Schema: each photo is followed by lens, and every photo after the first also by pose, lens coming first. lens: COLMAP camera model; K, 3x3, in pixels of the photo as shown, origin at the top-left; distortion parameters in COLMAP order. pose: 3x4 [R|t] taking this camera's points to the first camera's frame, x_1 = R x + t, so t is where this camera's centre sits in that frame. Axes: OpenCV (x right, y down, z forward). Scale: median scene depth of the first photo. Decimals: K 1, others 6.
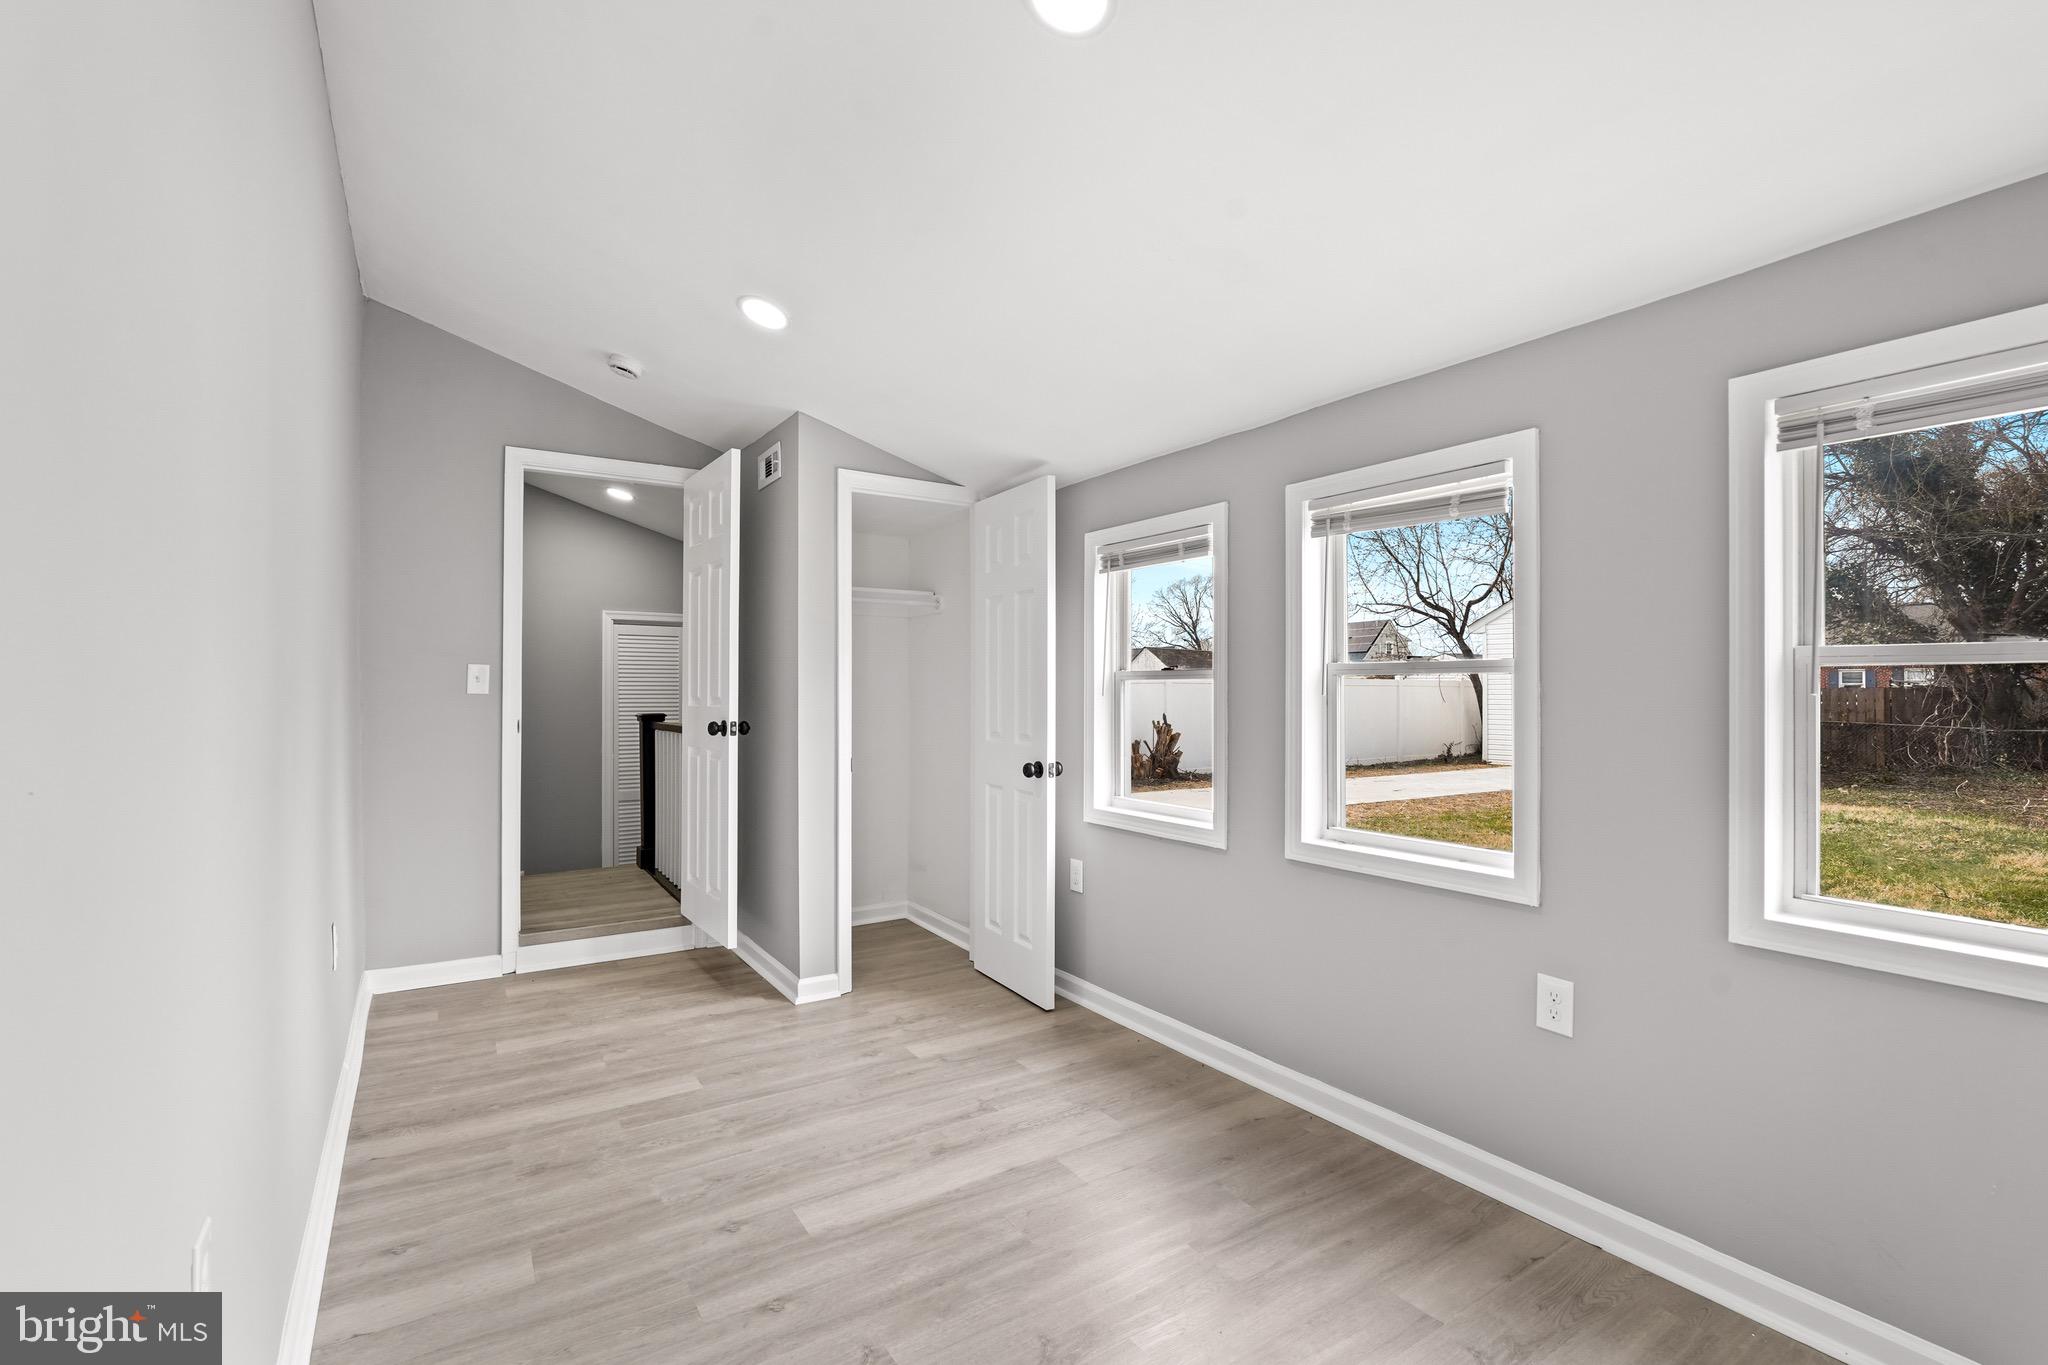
lens RADIAL K [[909.9, 0, 1014.1], [0, 909.9, 663.8], [0, 0, 1]] dist [-0.024114, 0.013986]
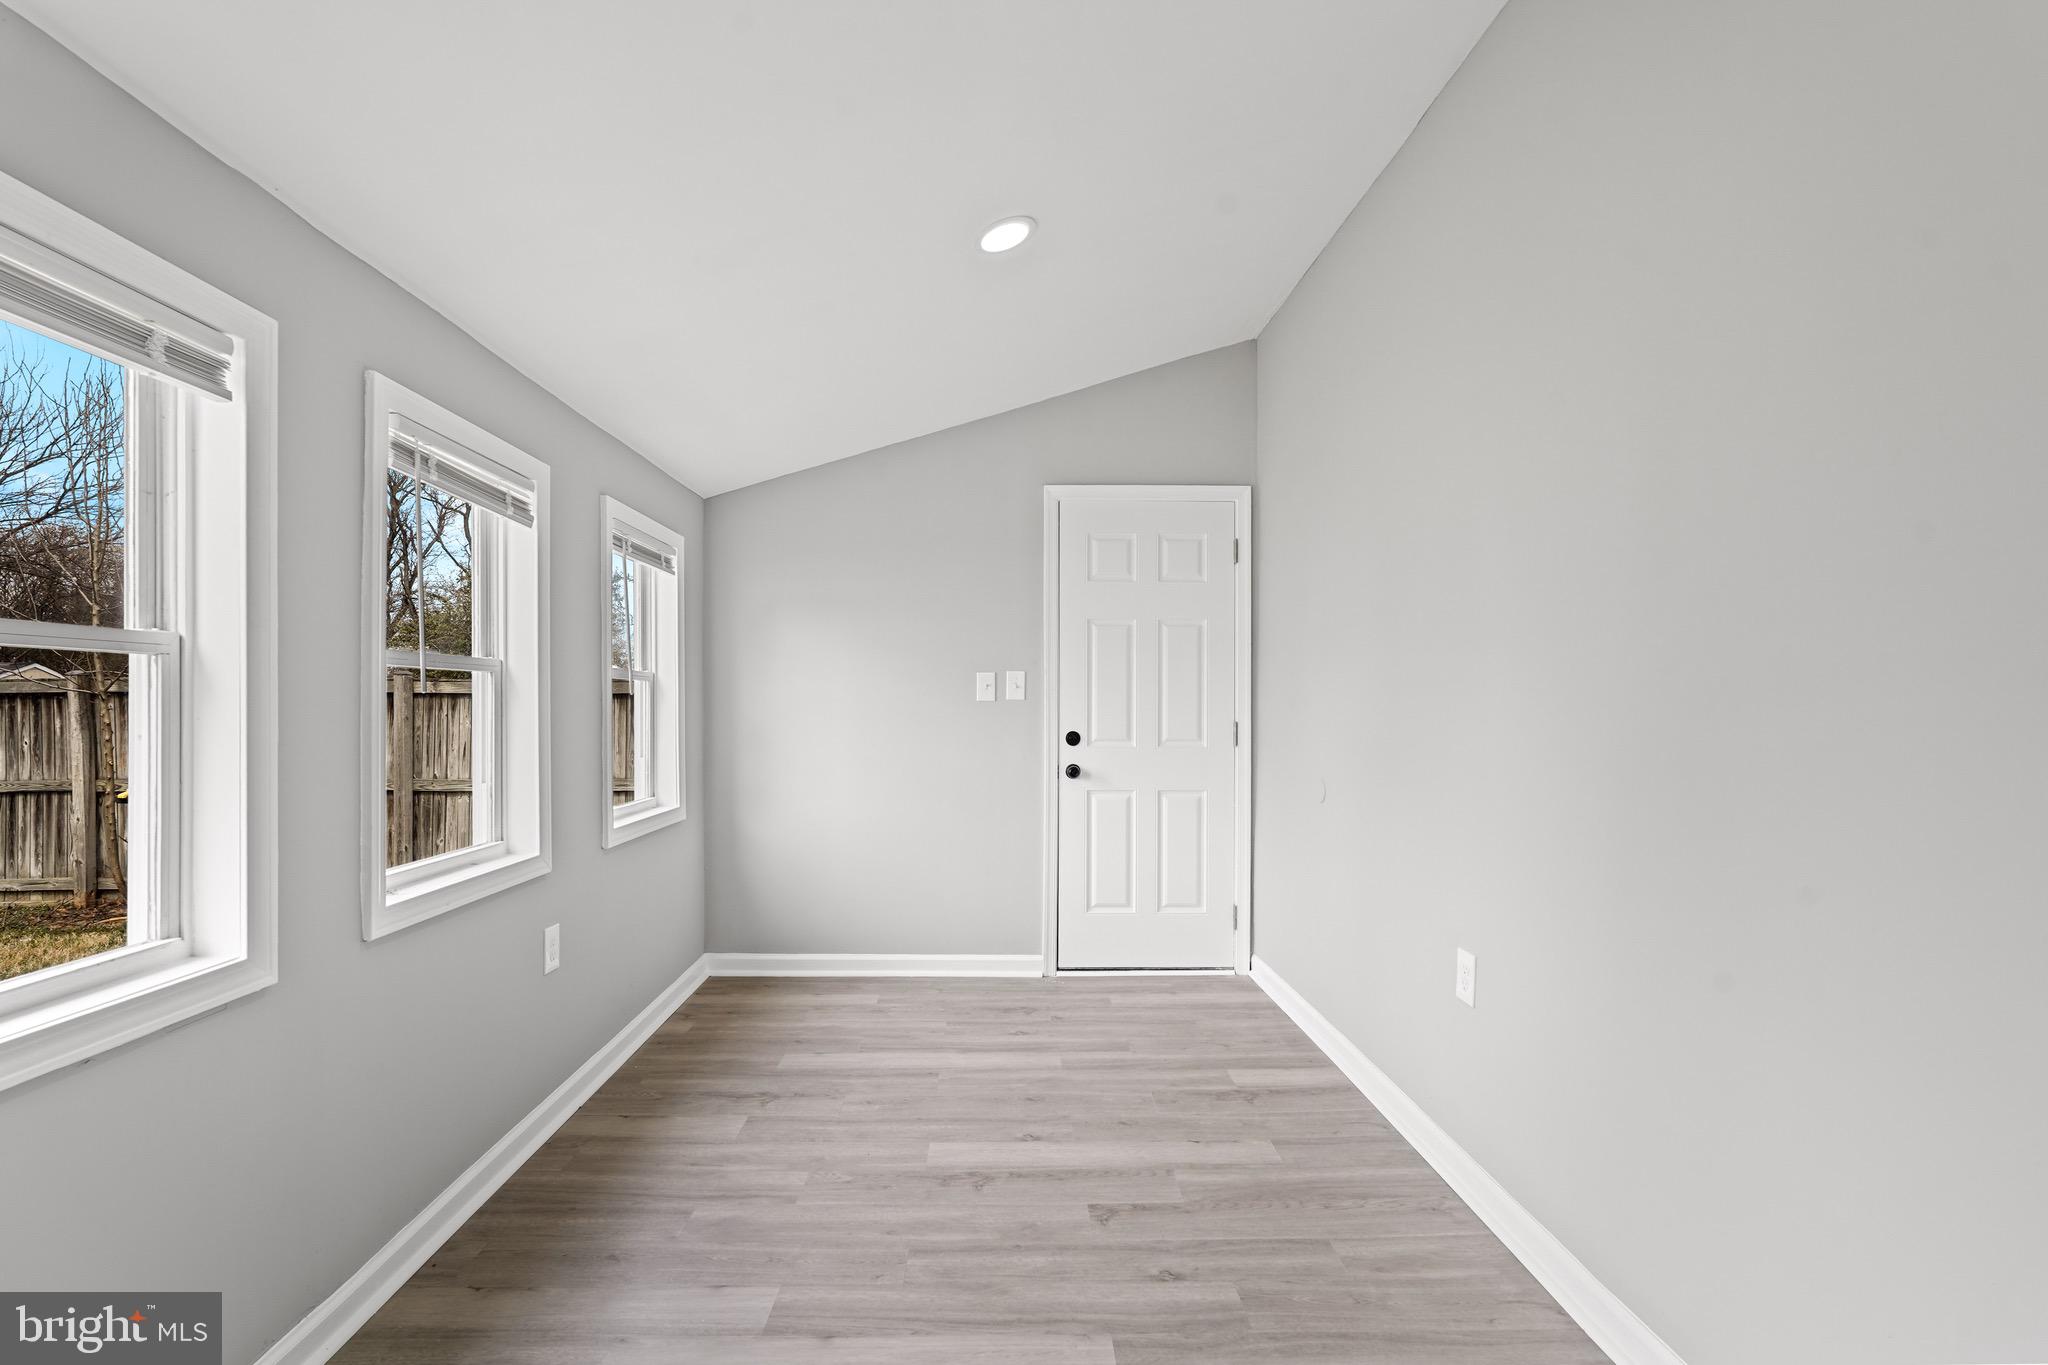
lens RADIAL K [[909.9, 0, 1014.1], [0, 909.9, 663.8], [0, 0, 1]] dist [-0.024114, 0.013986]
pose [[-0.850690, 0.016556, 0.525406, -0.629699], [-0.022140, 0.997489, -0.067278, 0.070053], [-0.525201, -0.068866, -0.848187, 1.891657]]
